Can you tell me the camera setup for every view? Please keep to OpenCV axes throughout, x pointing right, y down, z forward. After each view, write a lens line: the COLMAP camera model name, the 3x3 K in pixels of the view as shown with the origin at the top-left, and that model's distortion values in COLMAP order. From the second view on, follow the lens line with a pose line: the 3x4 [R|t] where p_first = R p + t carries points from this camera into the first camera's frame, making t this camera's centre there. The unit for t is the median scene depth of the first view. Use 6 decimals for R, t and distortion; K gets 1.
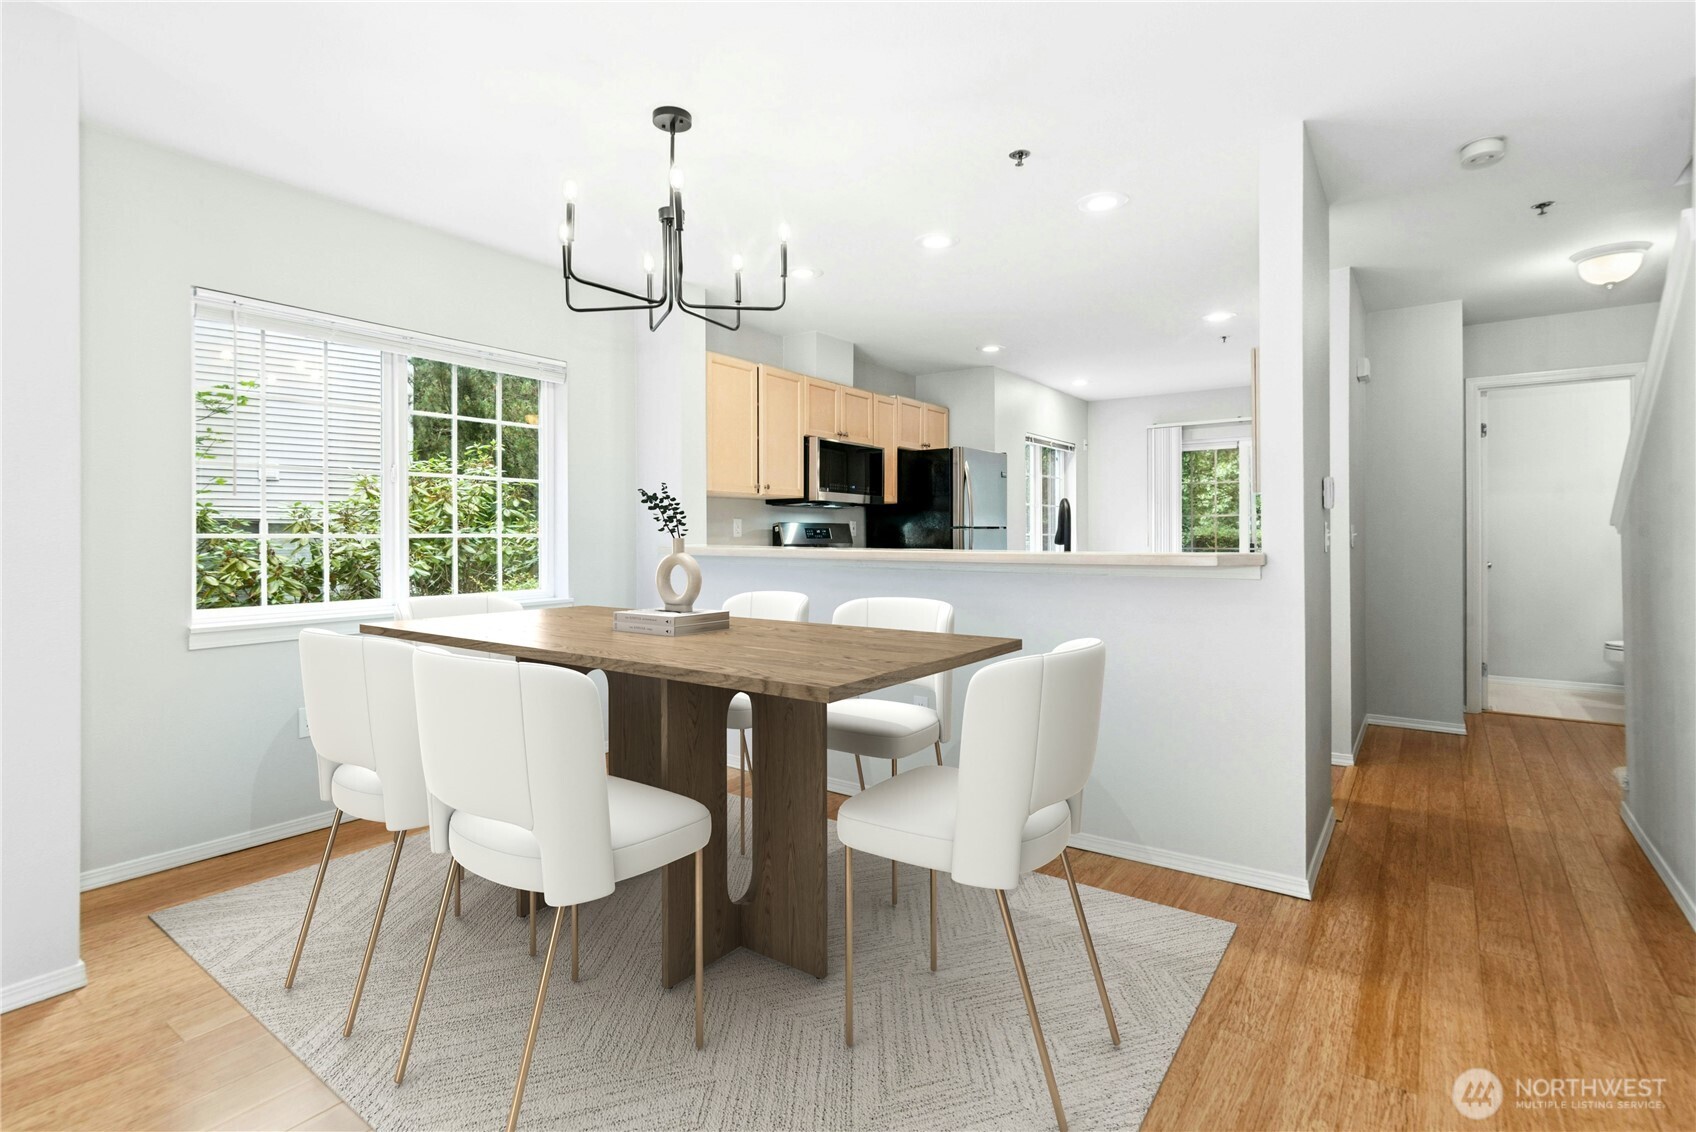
lens RADIAL K [[769.8, 0, 849.4], [0, 769.8, 570.3], [0, 0, 1]] dist [0.019717, 0.000388]
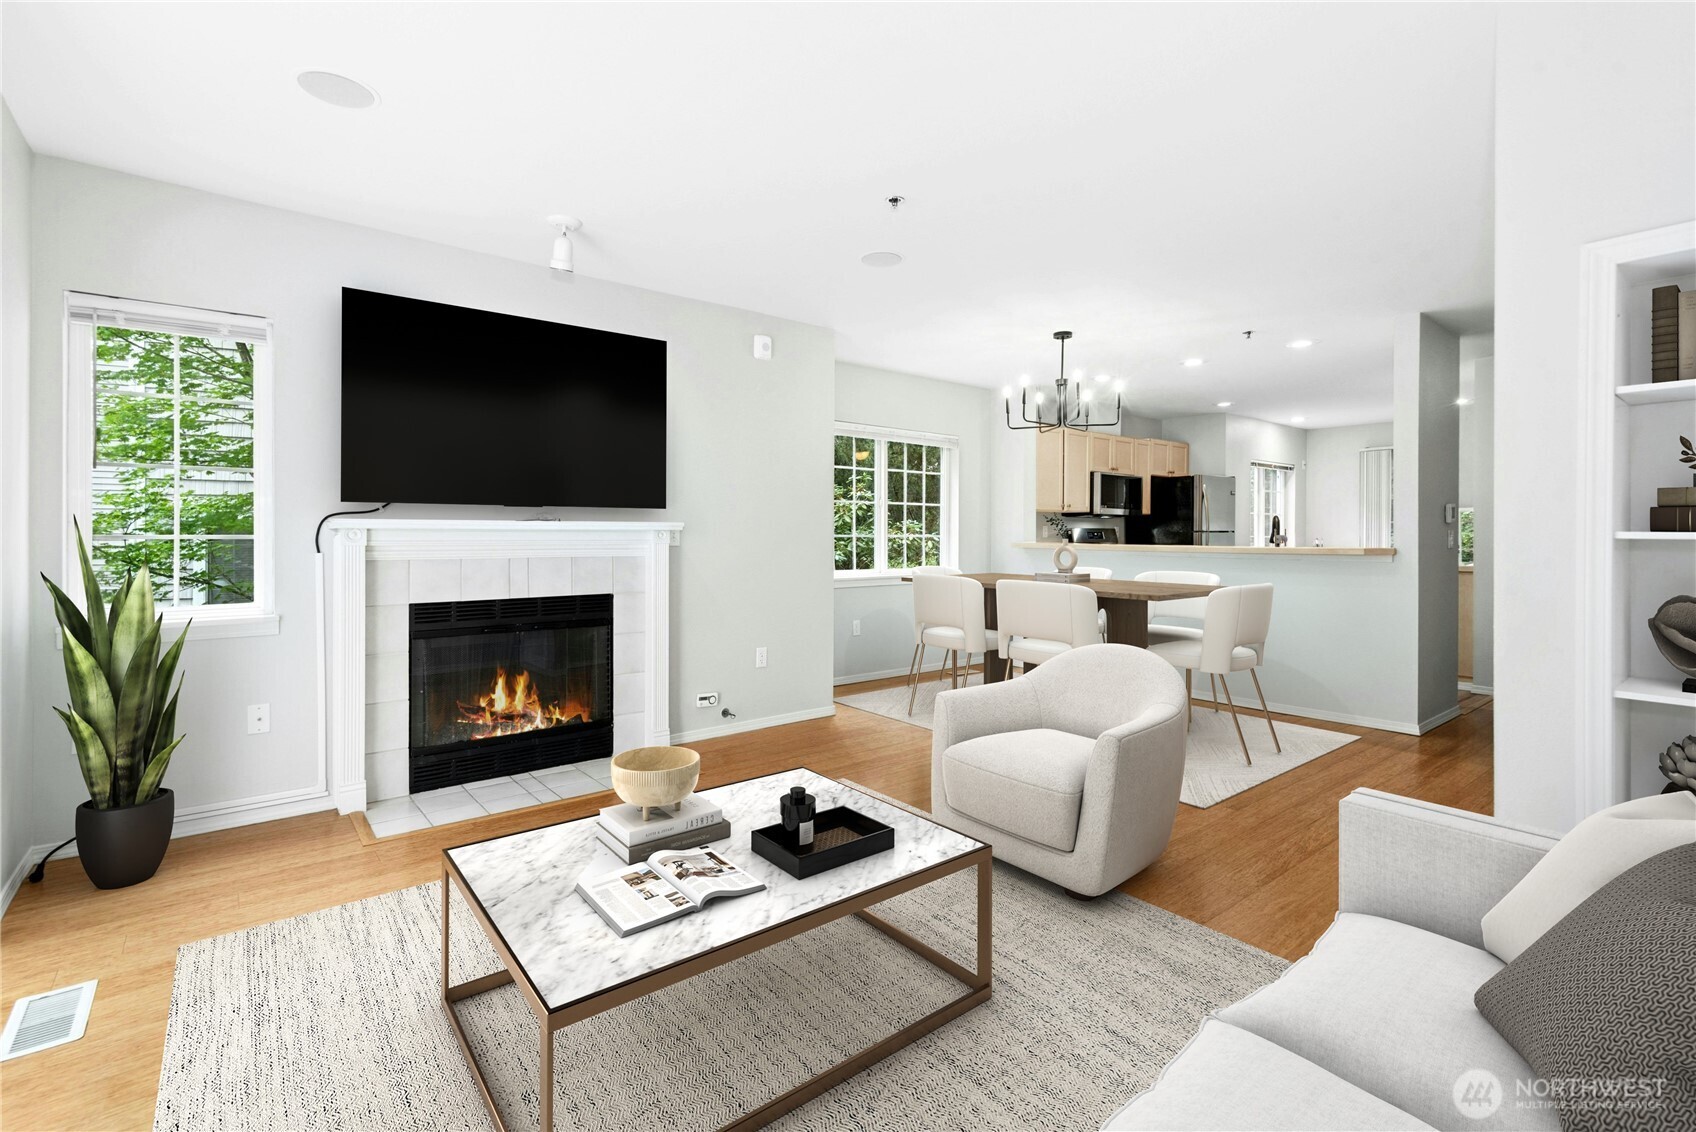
lens RADIAL K [[769.8, 0, 840.8], [0, 769.8, 571.8], [0, 0, 1]] dist [0.019717, 0.000388]
pose [[0.965822, 0.016671, -0.258669, -0.127138], [-0.015670, 0.999860, 0.005931, 0.022132], [0.258731, -0.001675, 0.965948, -0.568768]]
